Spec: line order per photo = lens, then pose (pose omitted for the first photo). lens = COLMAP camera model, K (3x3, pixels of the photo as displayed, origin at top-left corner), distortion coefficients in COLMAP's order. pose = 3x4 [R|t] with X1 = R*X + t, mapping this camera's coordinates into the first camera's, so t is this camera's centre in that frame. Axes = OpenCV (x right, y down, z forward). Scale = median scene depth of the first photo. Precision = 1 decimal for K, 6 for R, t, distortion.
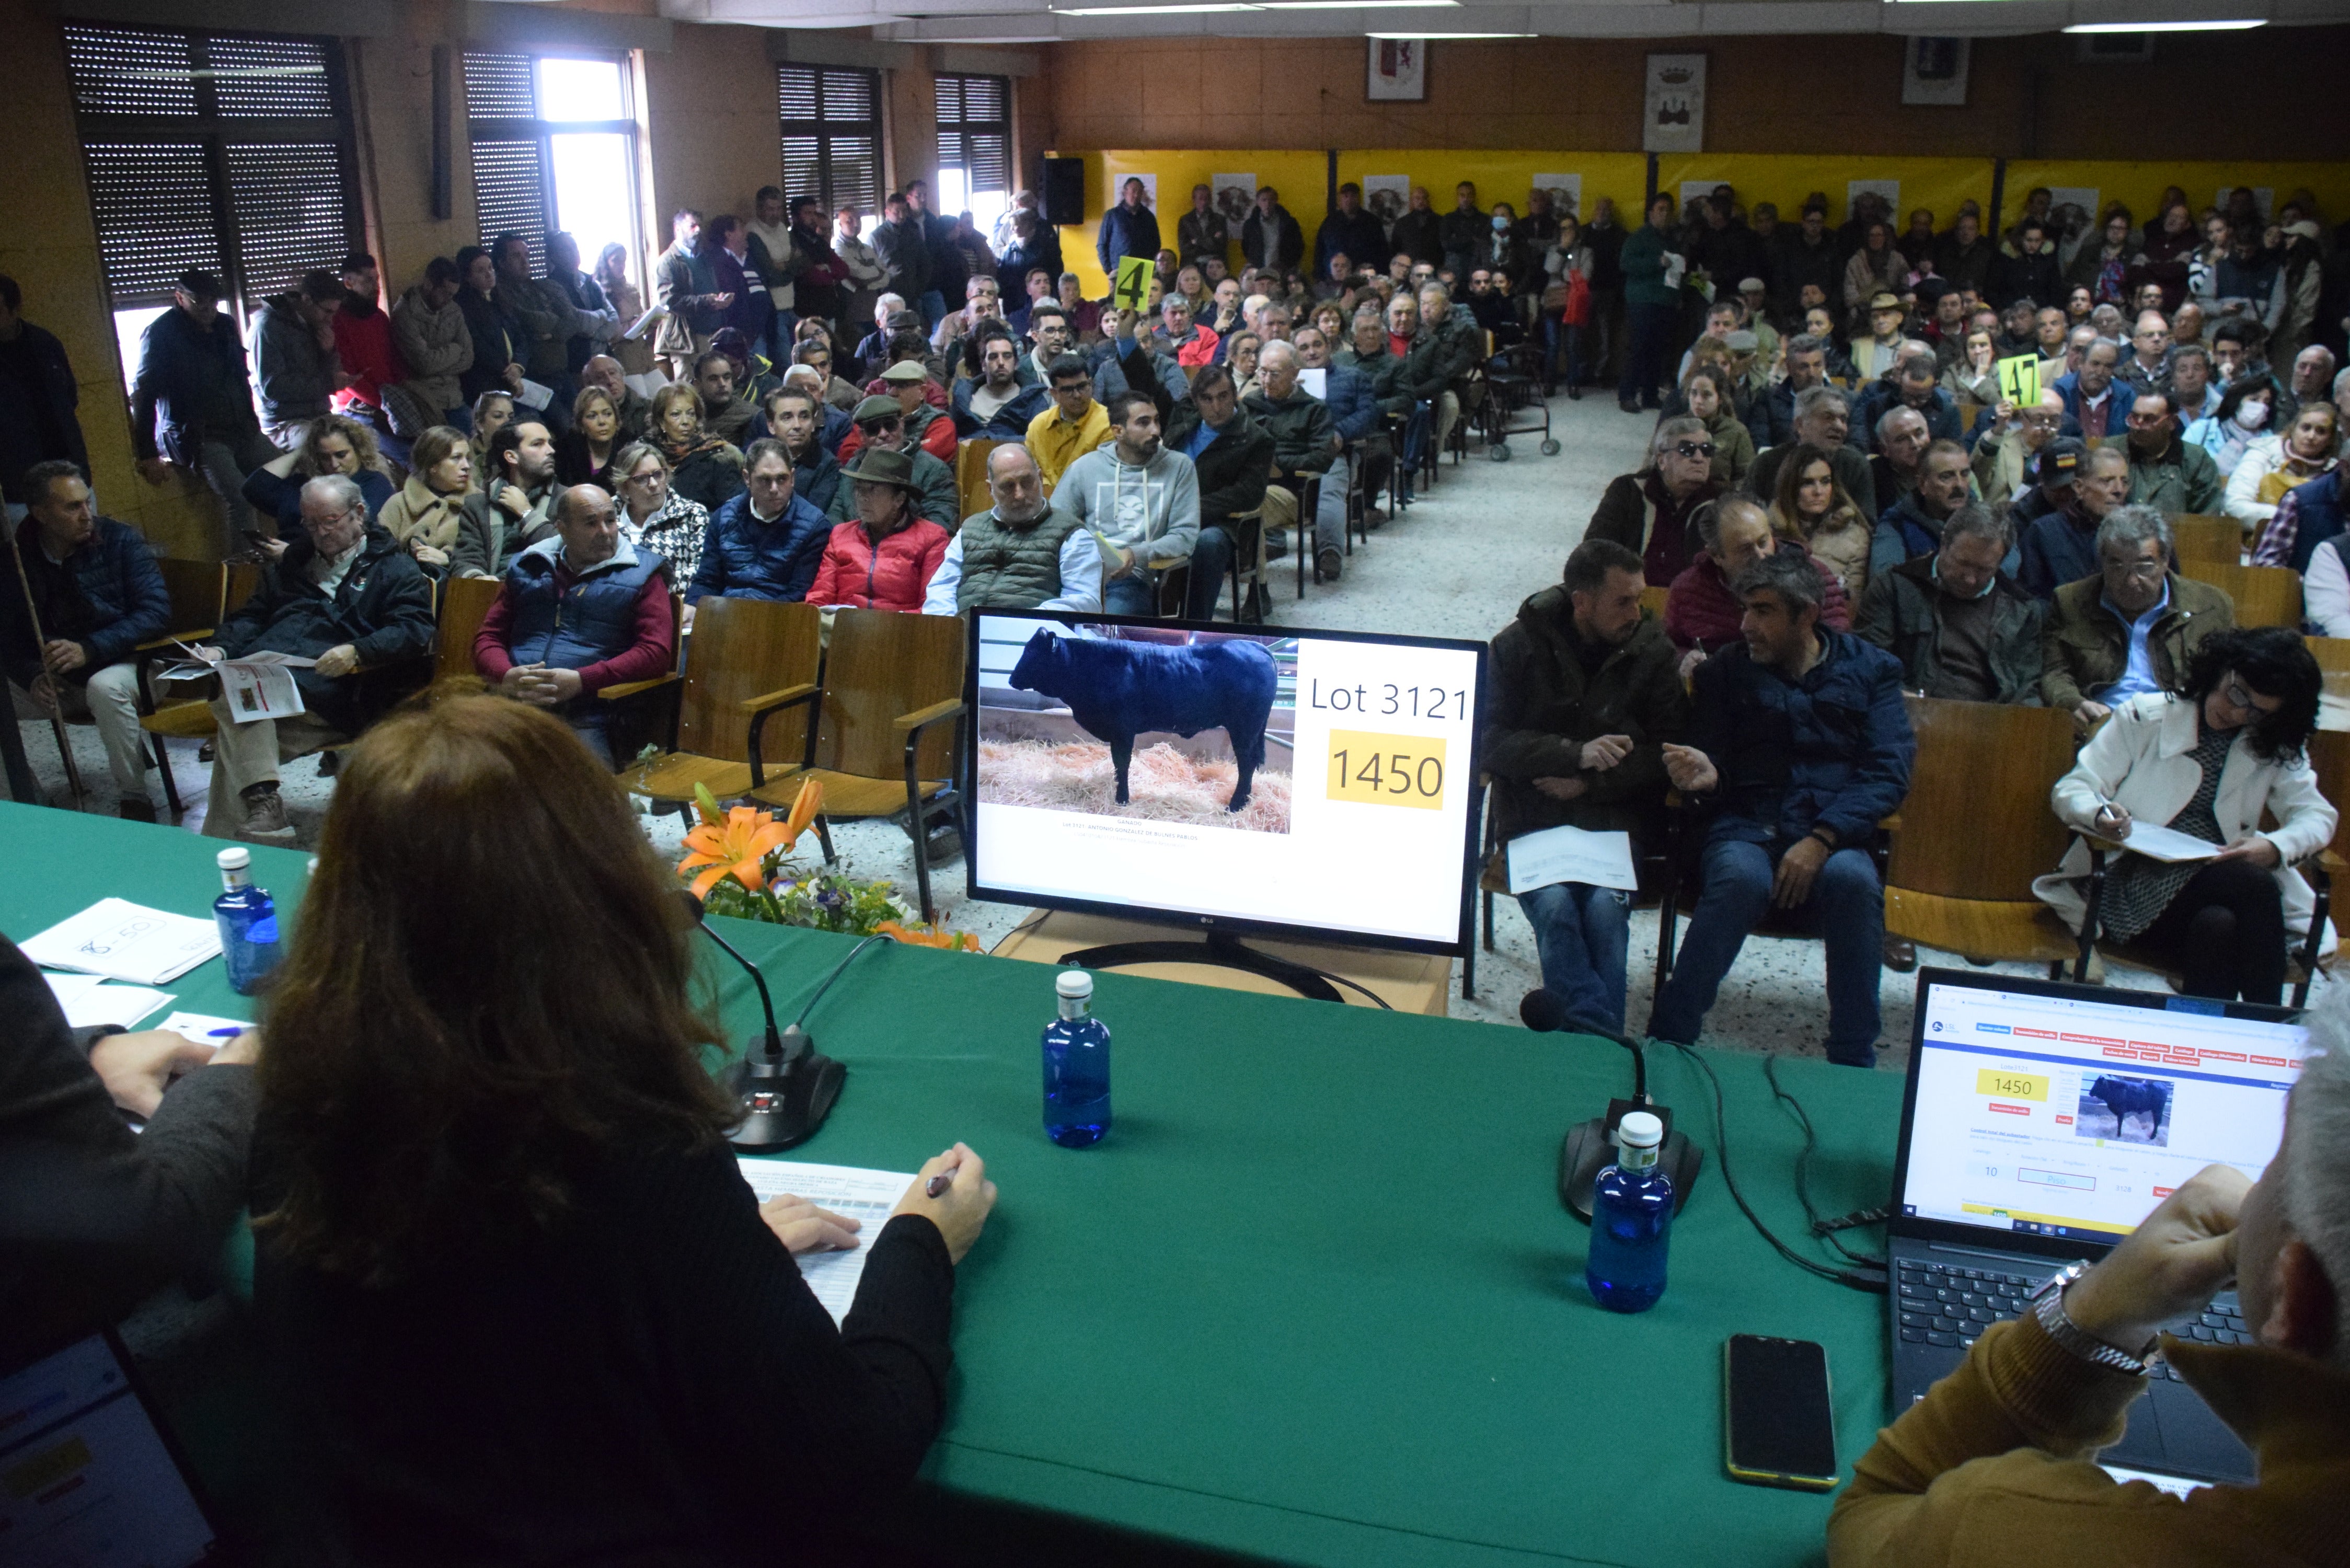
lens RADIAL K [[1887.3, 0, 1186.3], [0, 1887.3, 784.2], [0, 0, 1]] dist [-0.138848, 0.105275]
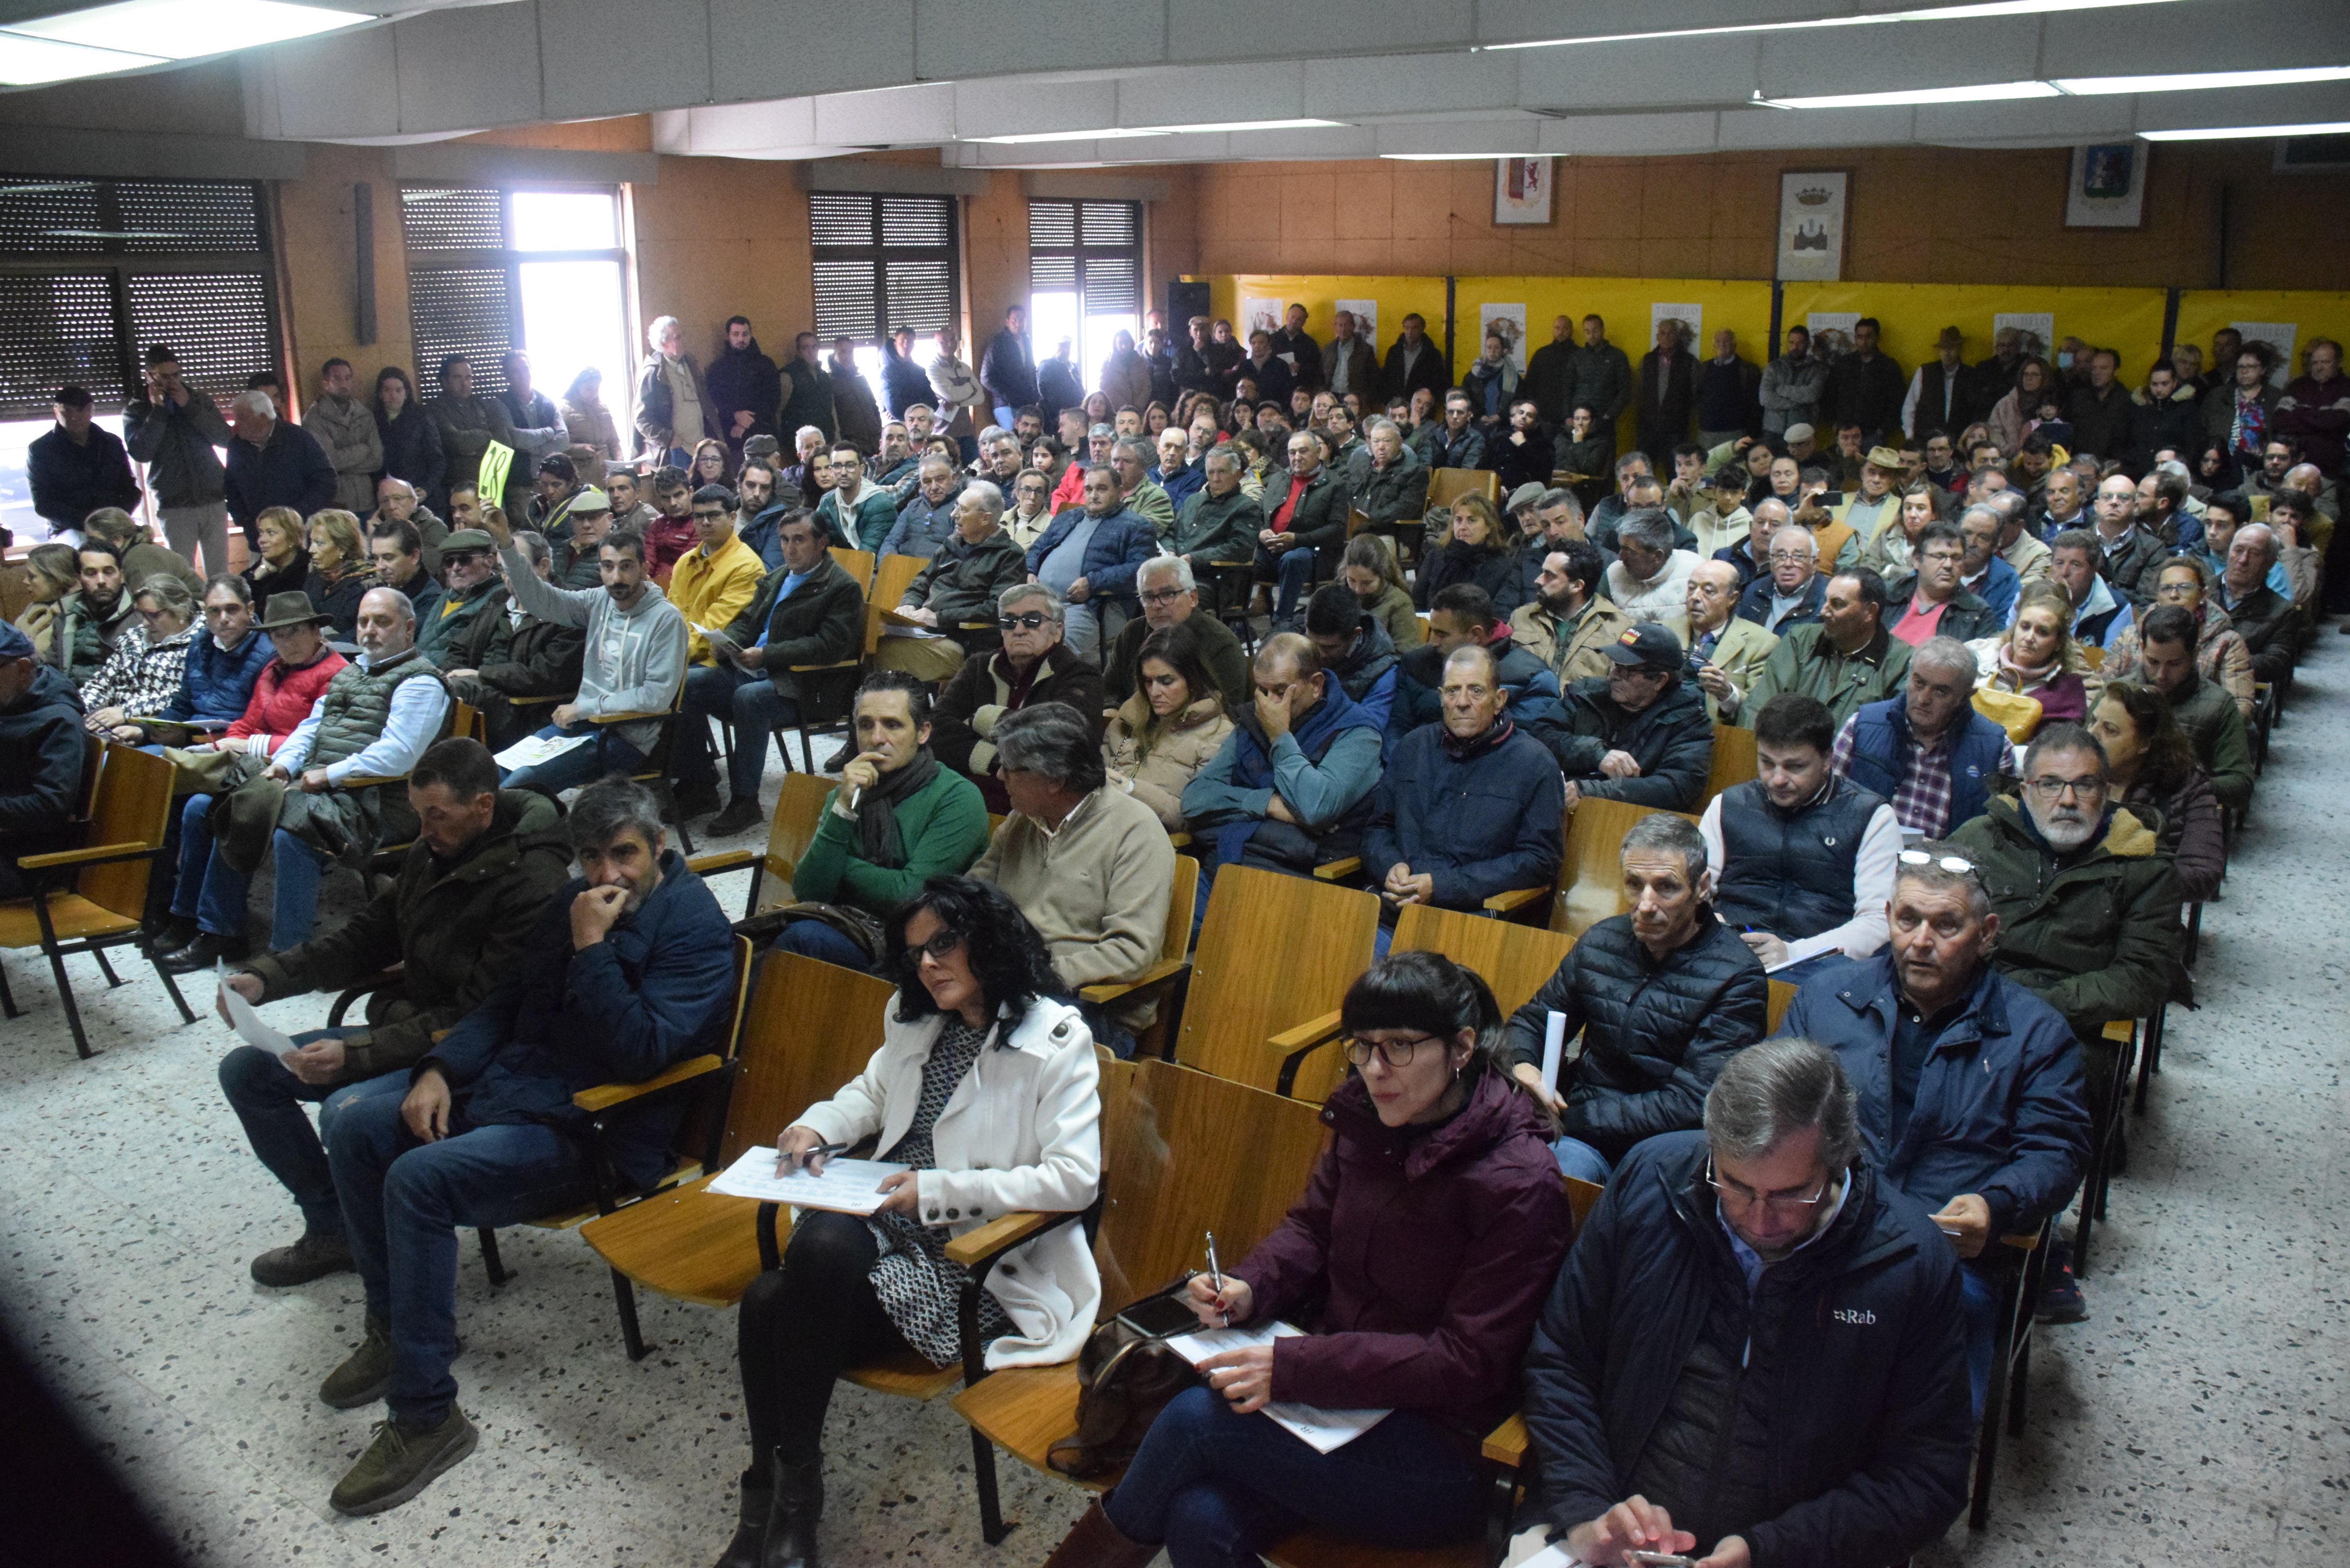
lens RADIAL K [[1887.3, 0, 1173.3], [0, 1887.3, 785.1], [0, 0, 1]] dist [-0.138848, 0.105275]
pose [[0.958284, 0.077126, -0.275214, 0.314978], [-0.092859, 0.994681, -0.044583, -0.037794], [0.270312, 0.068279, 0.960349, 0.090411]]
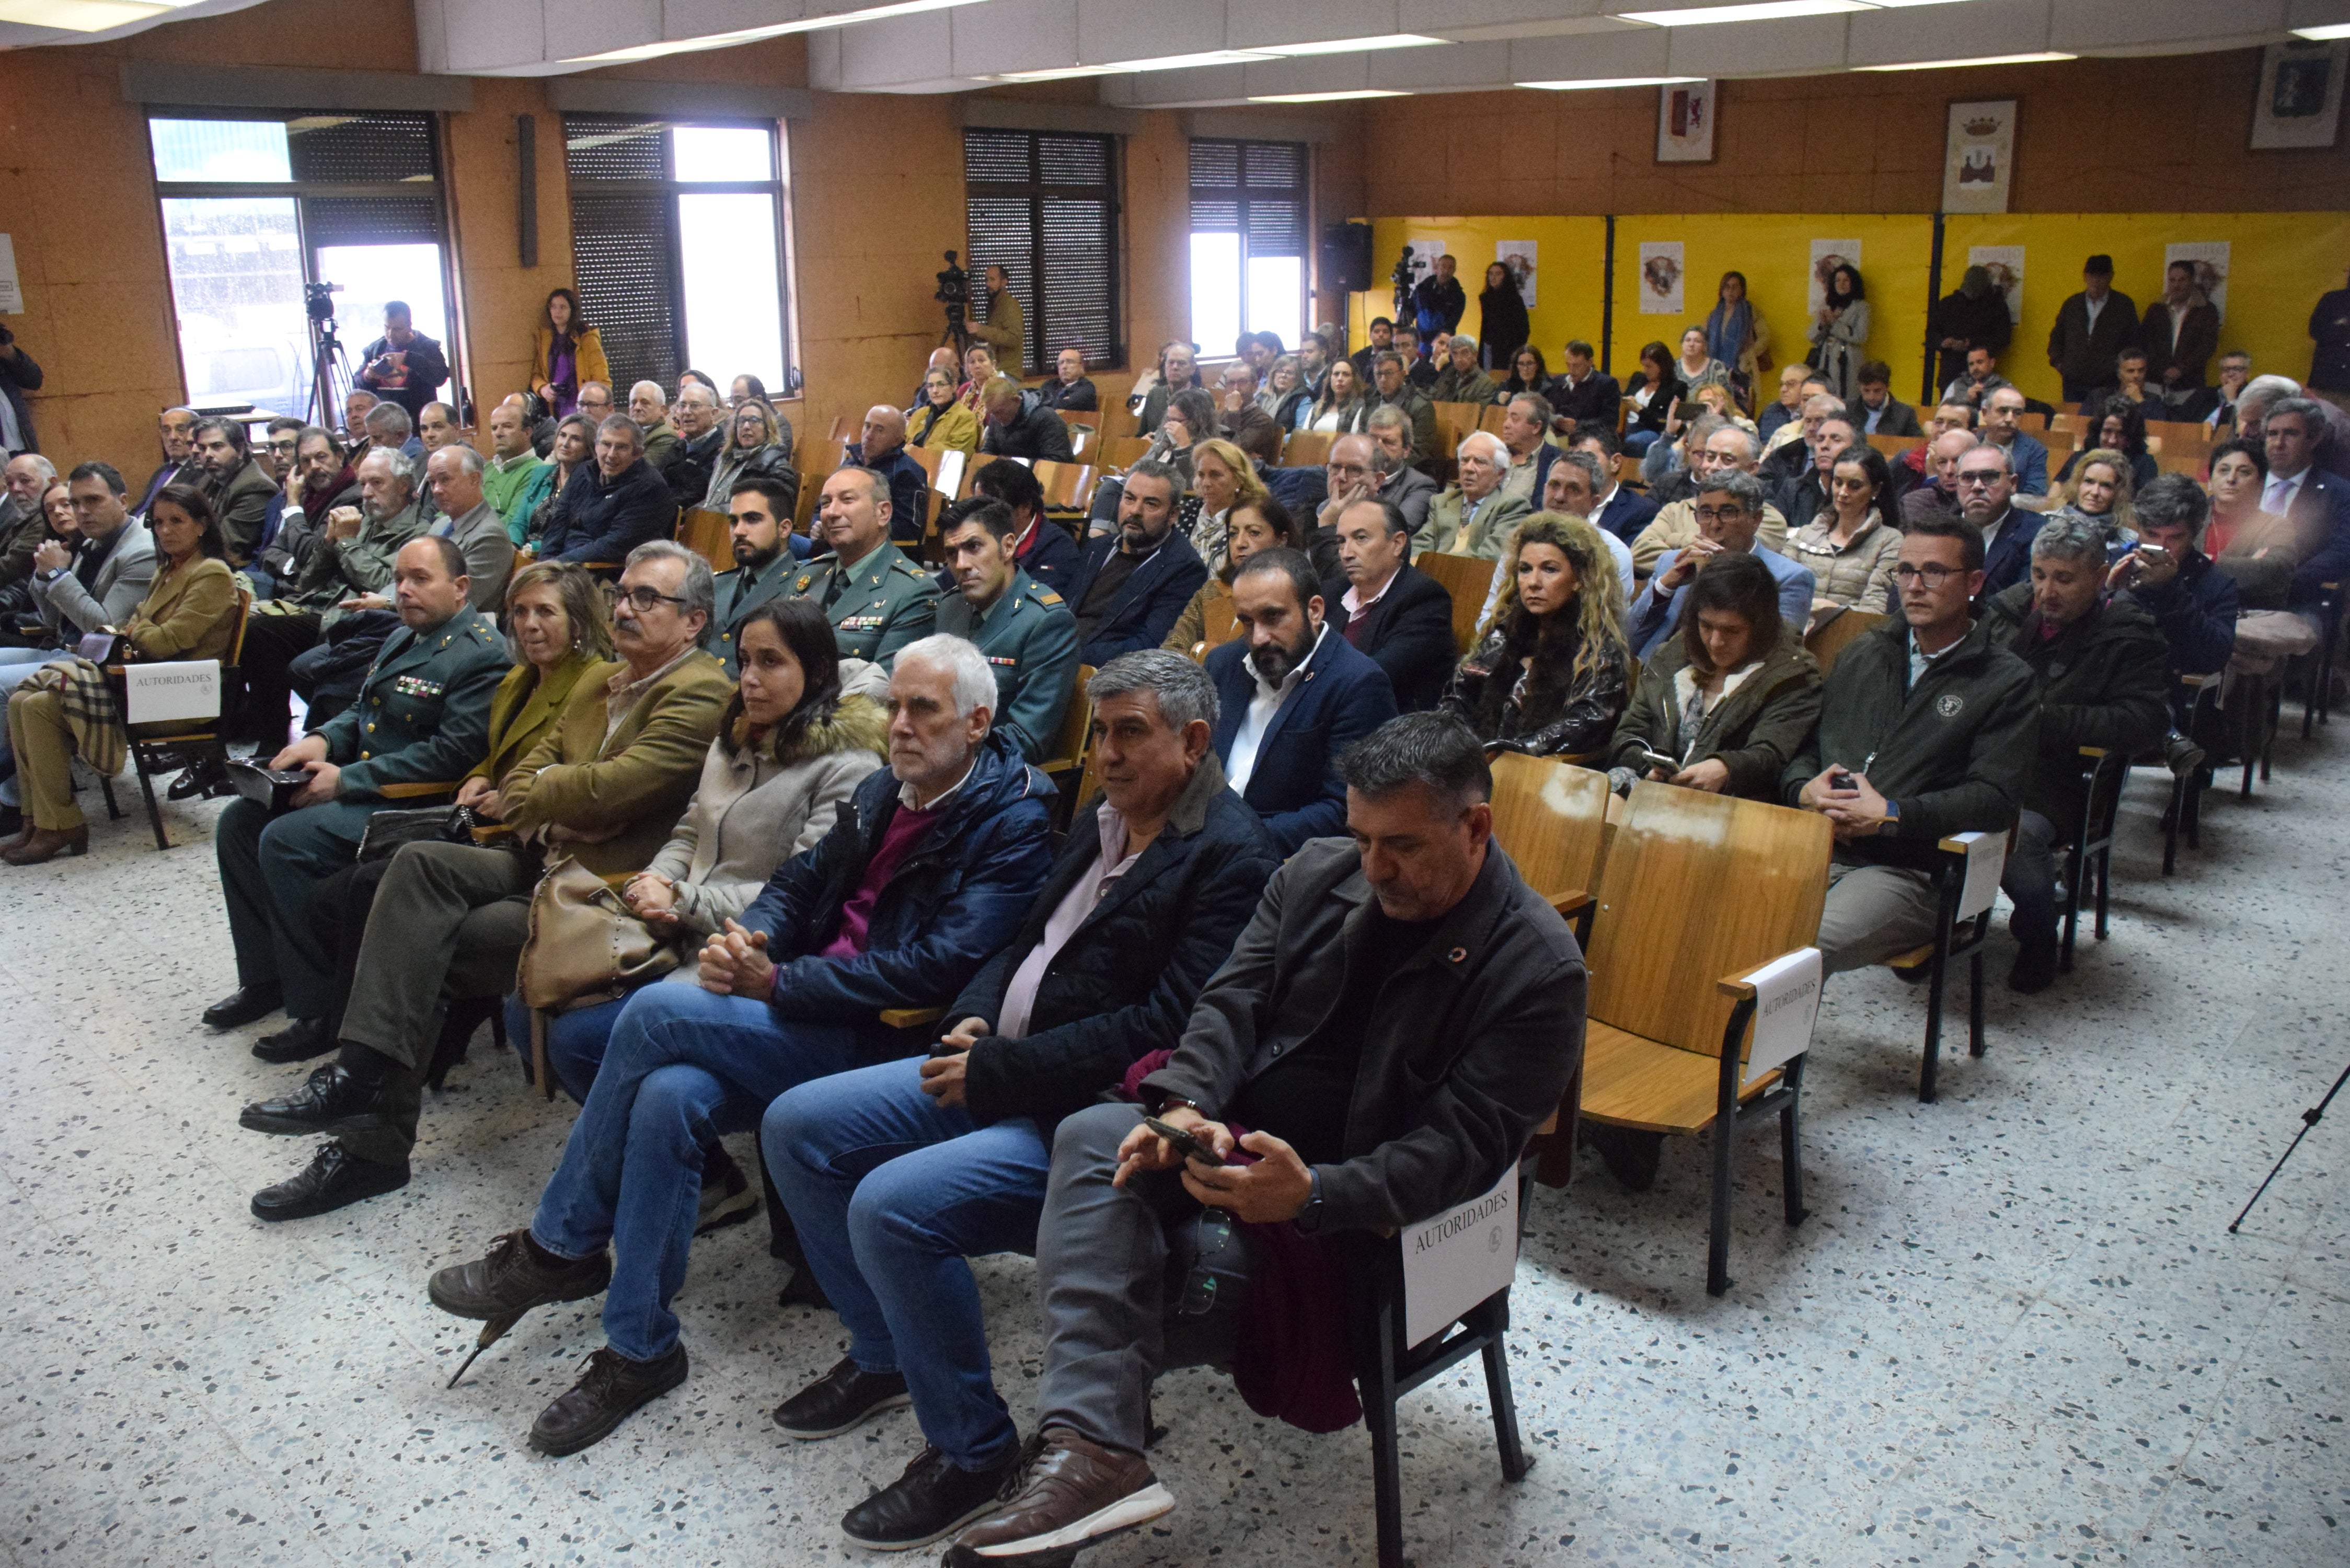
lens RADIAL K [[1887.3, 0, 1154.8], [0, 1887.3, 788.3], [0, 0, 1]] dist [-0.138848, 0.105275]
pose [[0.906916, 0.111934, -0.406170, 0.396440], [-0.130715, 0.991244, -0.018695, -0.008201], [0.400521, 0.070047, 0.913606, 0.099117]]
